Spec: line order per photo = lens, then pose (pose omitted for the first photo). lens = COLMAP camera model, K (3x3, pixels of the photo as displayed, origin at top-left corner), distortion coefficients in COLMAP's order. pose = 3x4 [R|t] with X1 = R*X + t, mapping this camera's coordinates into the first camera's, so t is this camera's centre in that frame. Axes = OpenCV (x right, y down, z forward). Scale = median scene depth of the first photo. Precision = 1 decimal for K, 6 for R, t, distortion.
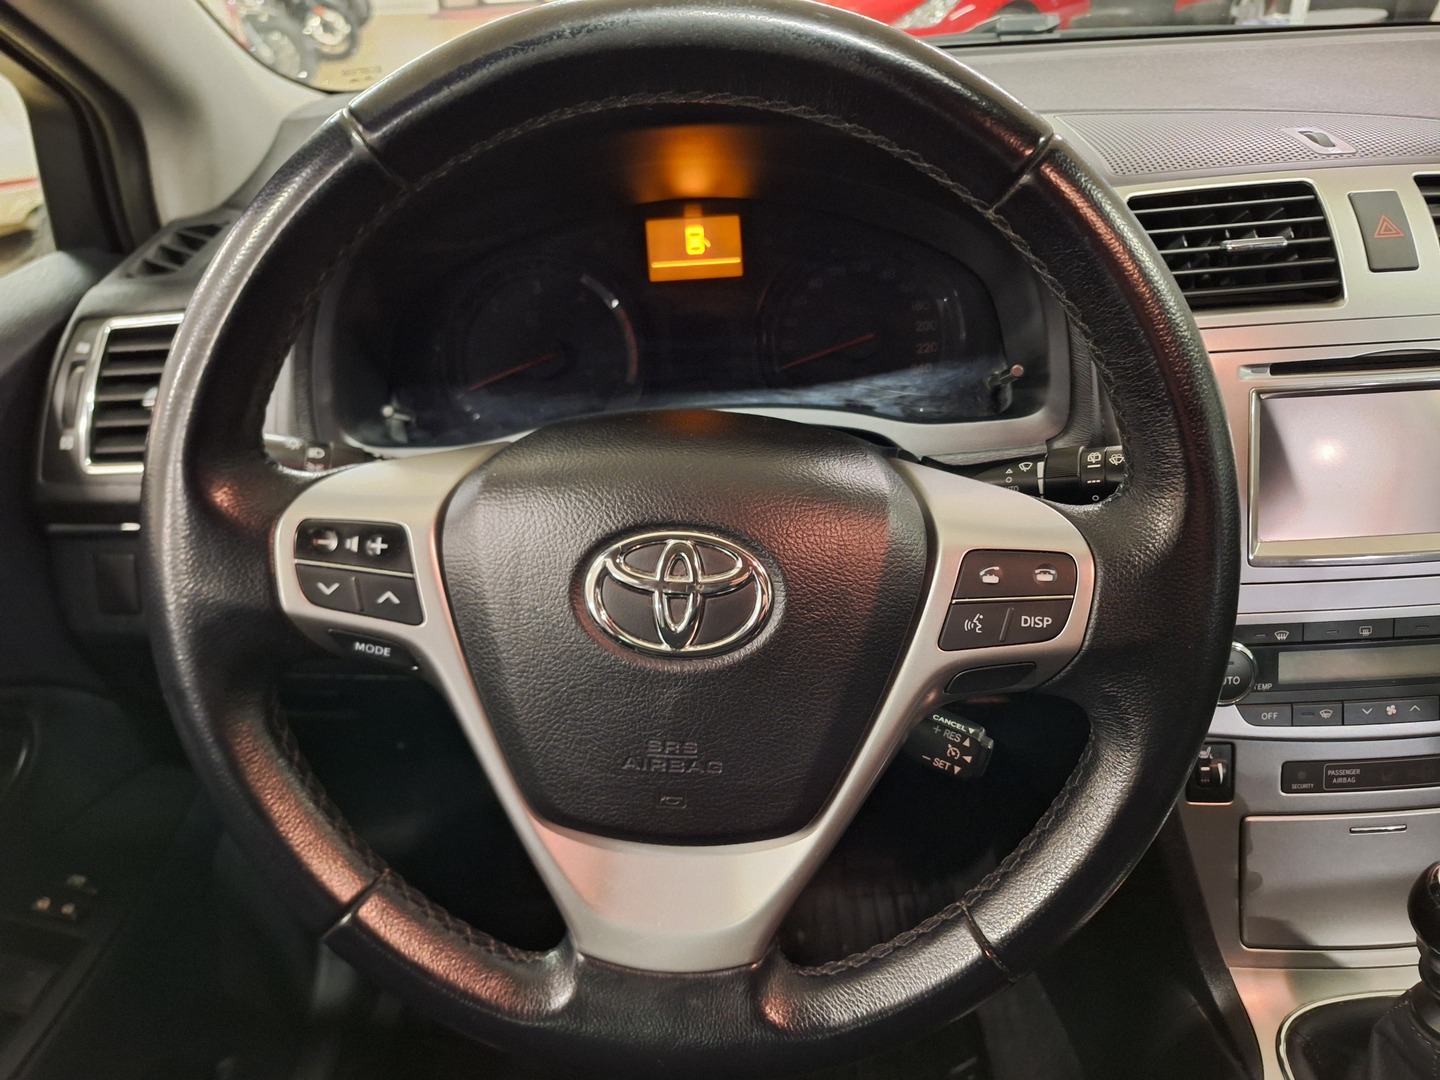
lens RADIAL K [[982.2, 0, 723.8], [0, 982.2, 547.1], [0, 0, 1]] dist [0.037112, -0.045300]
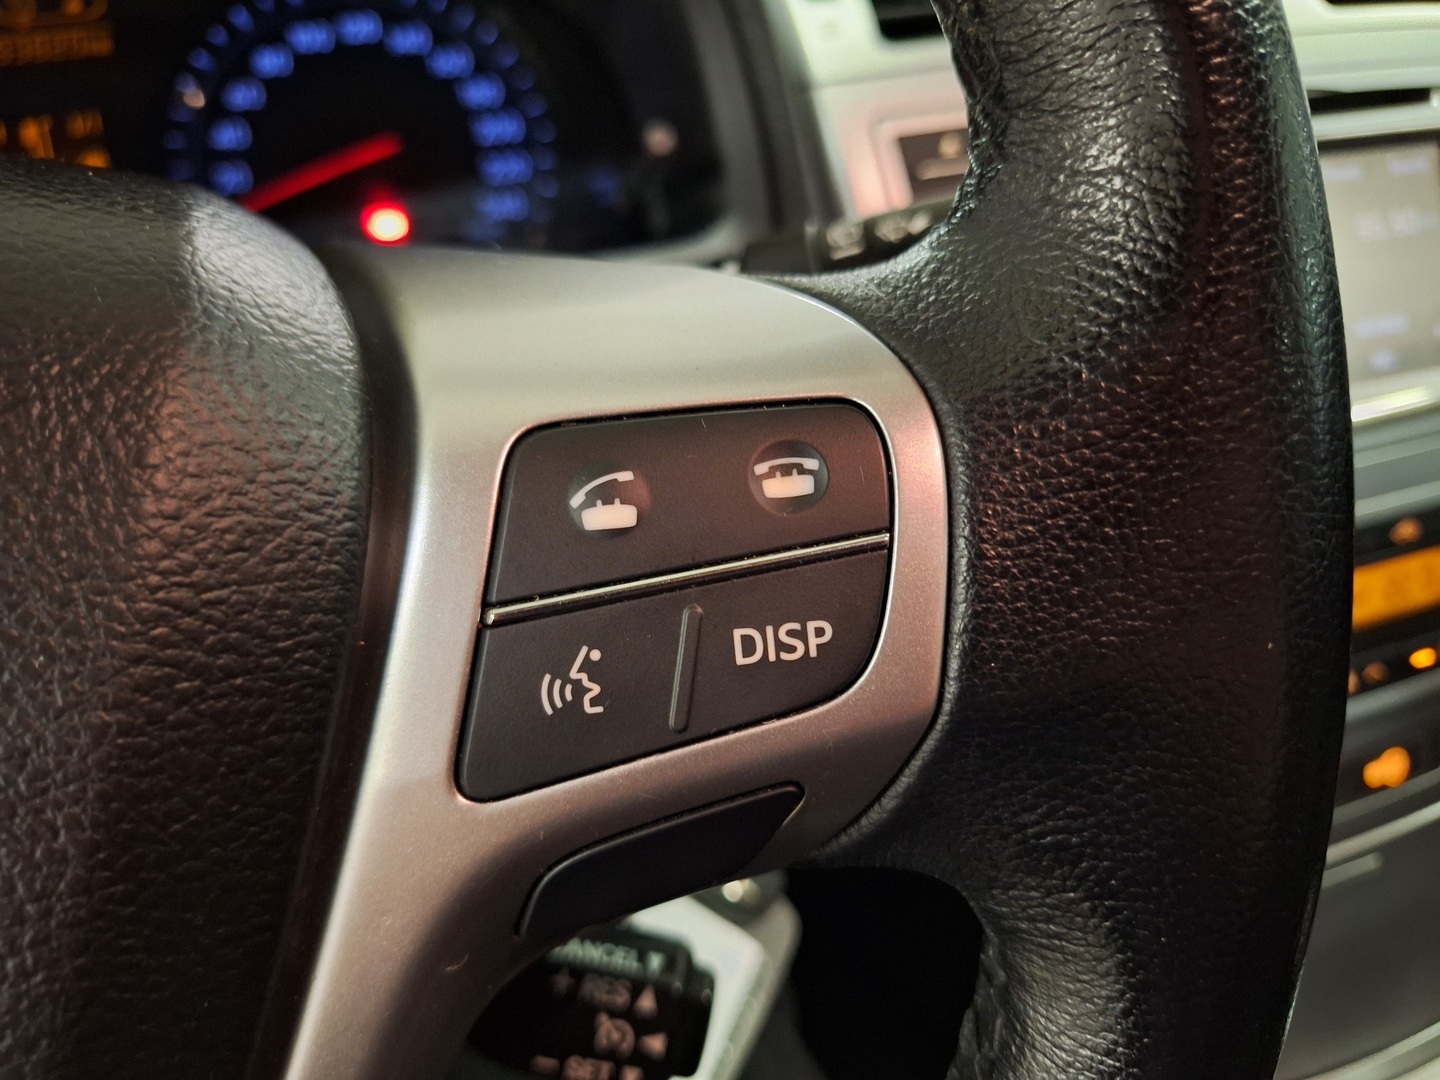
lens RADIAL K [[982.2, 0, 721.6], [0, 982.2, 543.2], [0, 0, 1]] dist [0.037112, -0.045300]
pose [[0.953593, -0.128475, 0.272314, 0.224724], [0.142823, 0.989183, -0.033454, 0.054129], [-0.265071, 0.070794, 0.961627, 0.724040]]
